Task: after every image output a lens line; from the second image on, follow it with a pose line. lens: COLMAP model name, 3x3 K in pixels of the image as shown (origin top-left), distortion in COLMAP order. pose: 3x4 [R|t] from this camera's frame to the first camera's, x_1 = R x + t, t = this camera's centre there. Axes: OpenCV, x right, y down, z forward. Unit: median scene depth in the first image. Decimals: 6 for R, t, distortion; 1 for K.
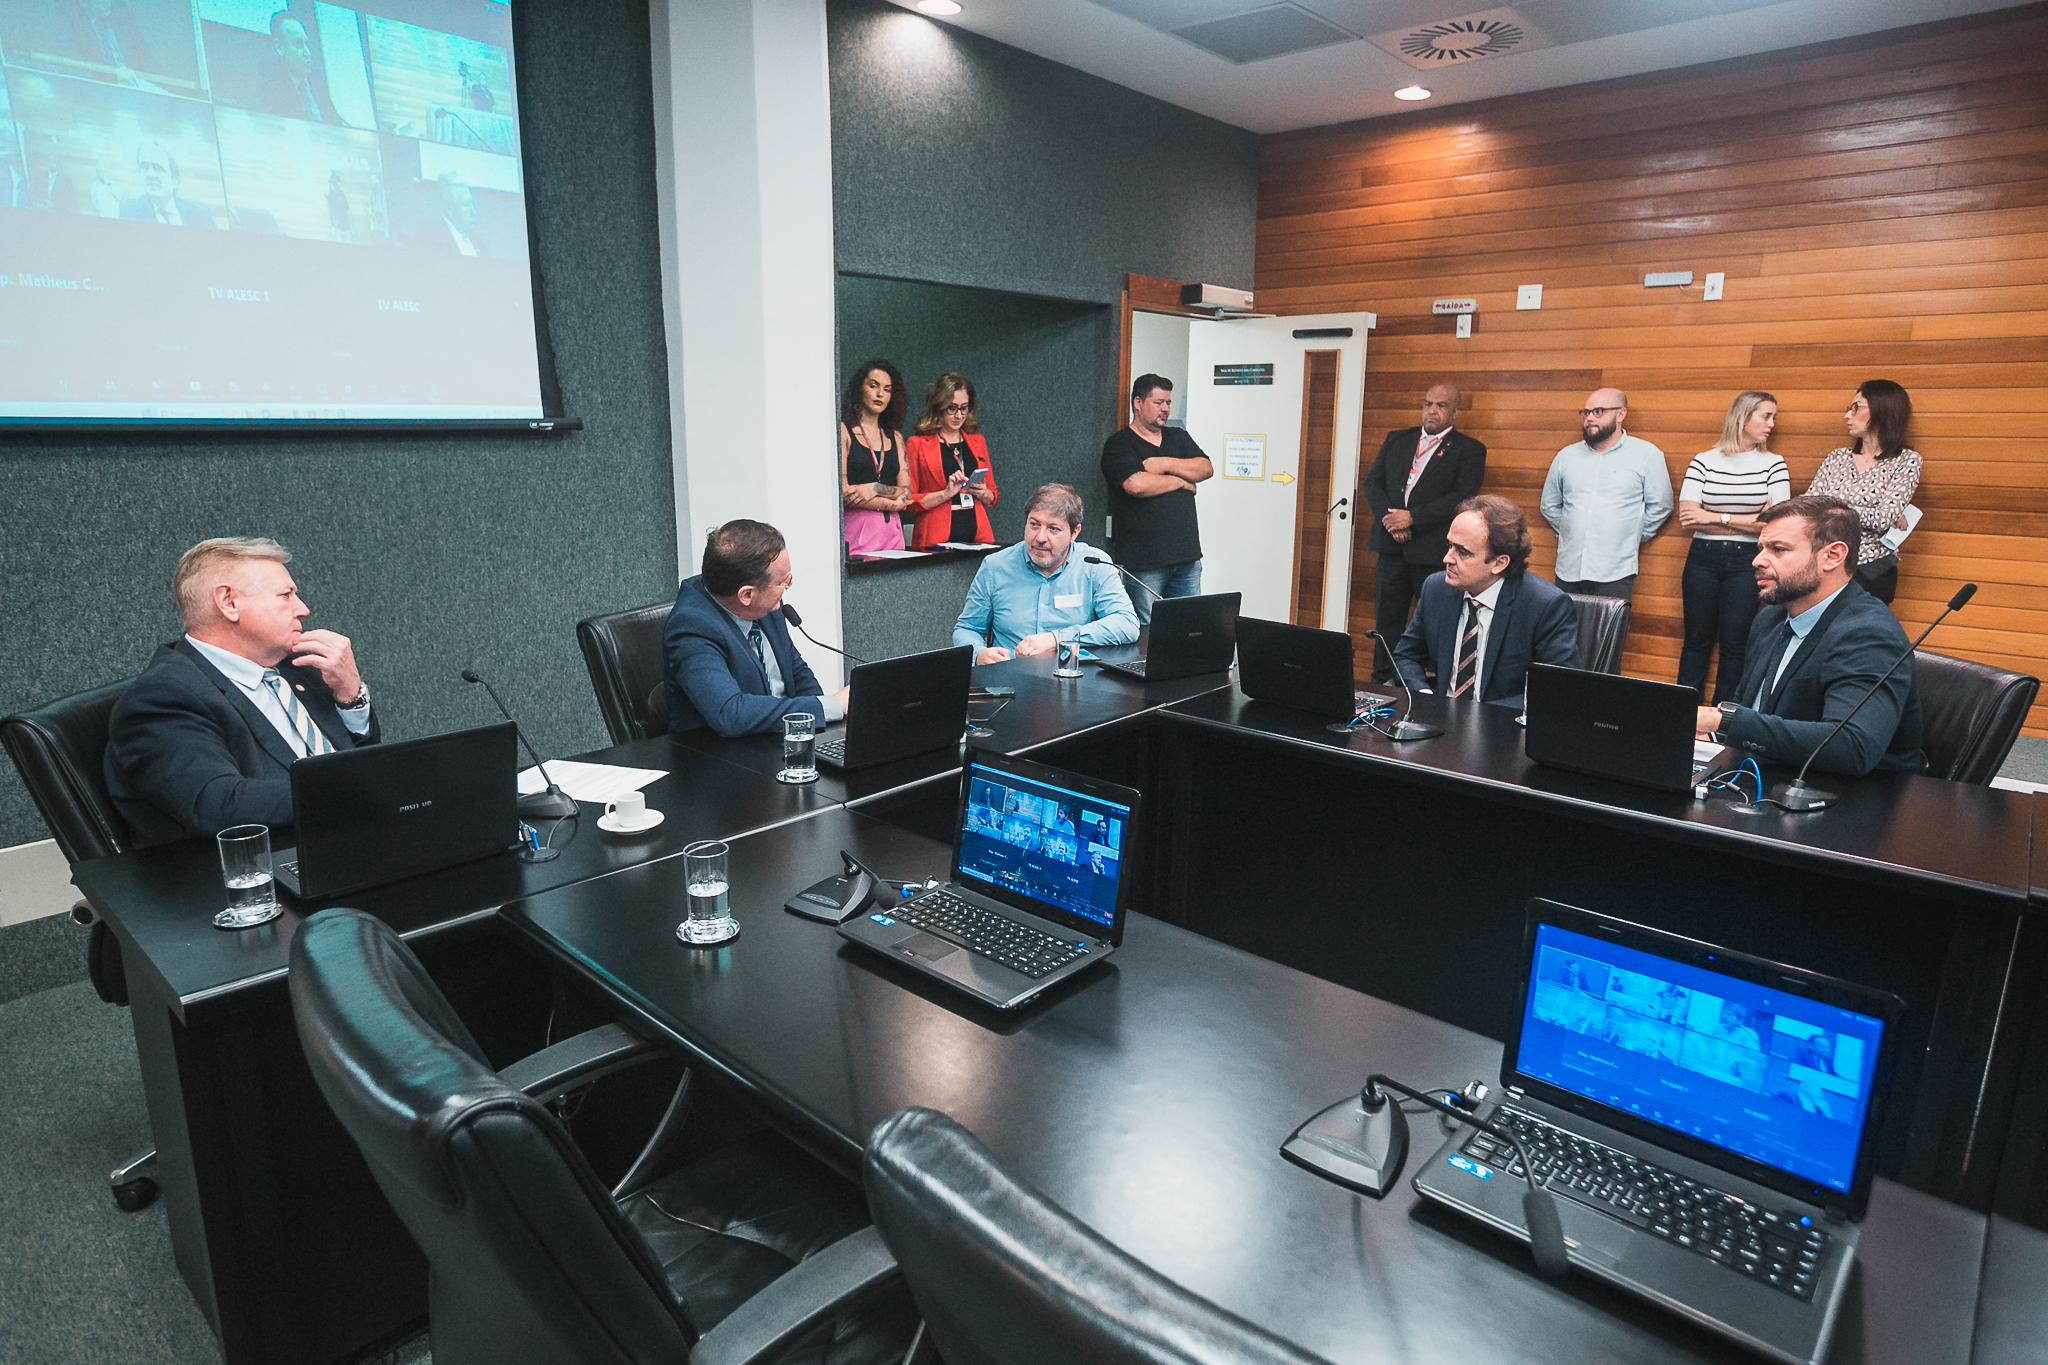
lens RADIAL K [[1169.6, 0, 1025.2], [0, 1169.6, 665.2], [0, 0, 1]] dist [-0.004376, 0.001133]
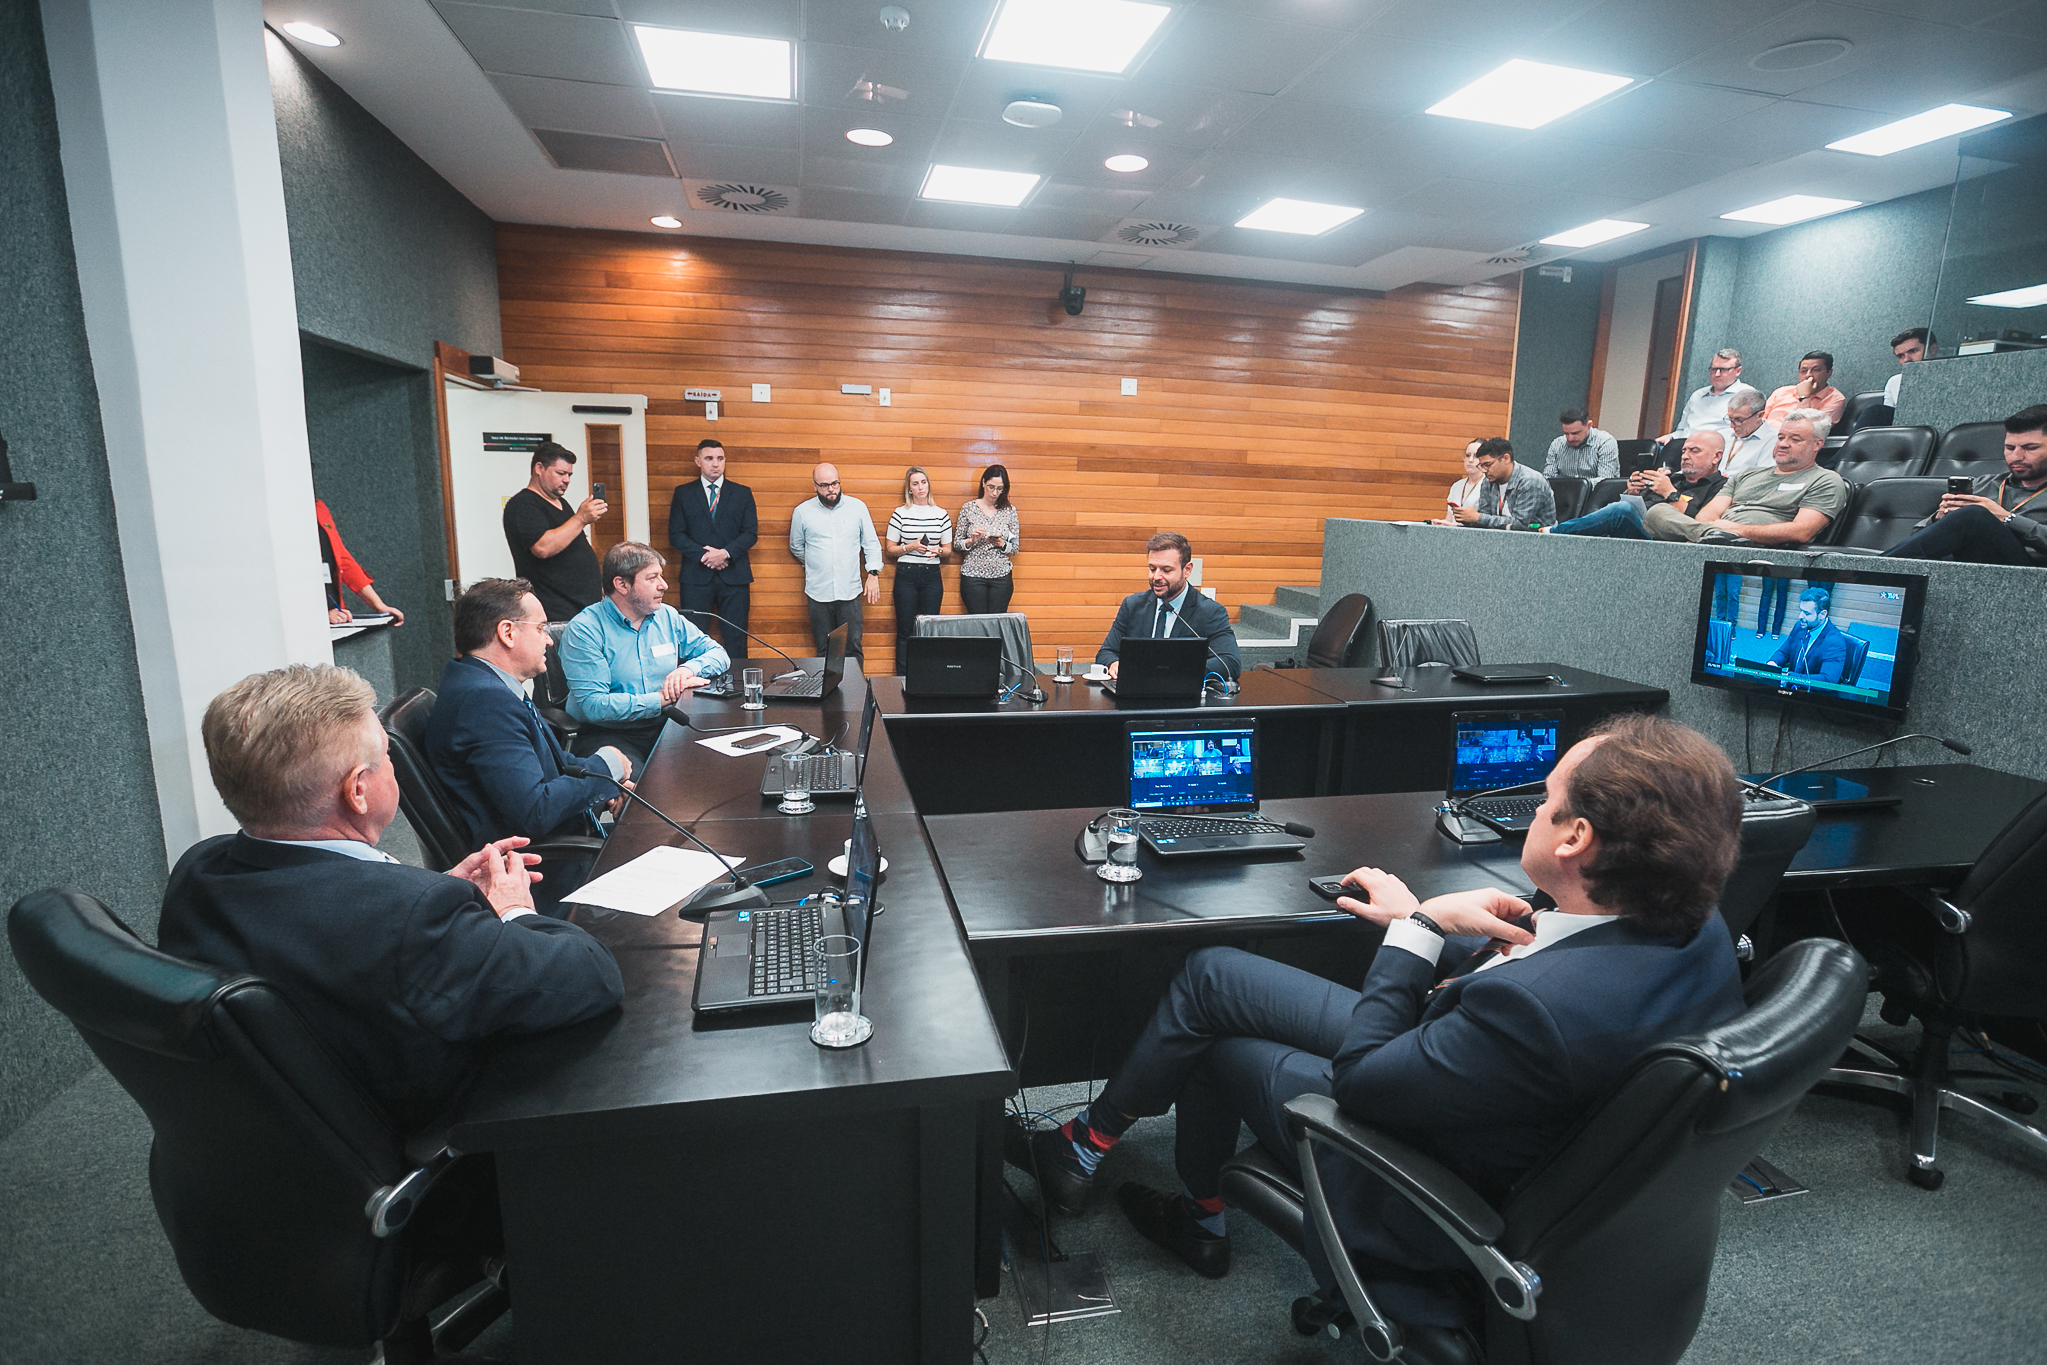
lens RADIAL K [[1011.4, 0, 1023.5], [0, 1011.4, 682.5], [0, 0, 1]] dist [-0.072024, 0.060384]
pose [[0.588681, -0.150175, 0.794293, -0.363655], [0.153196, 0.985511, 0.072789, -0.029642], [-0.793716, 0.078833, 0.603158, 0.109285]]
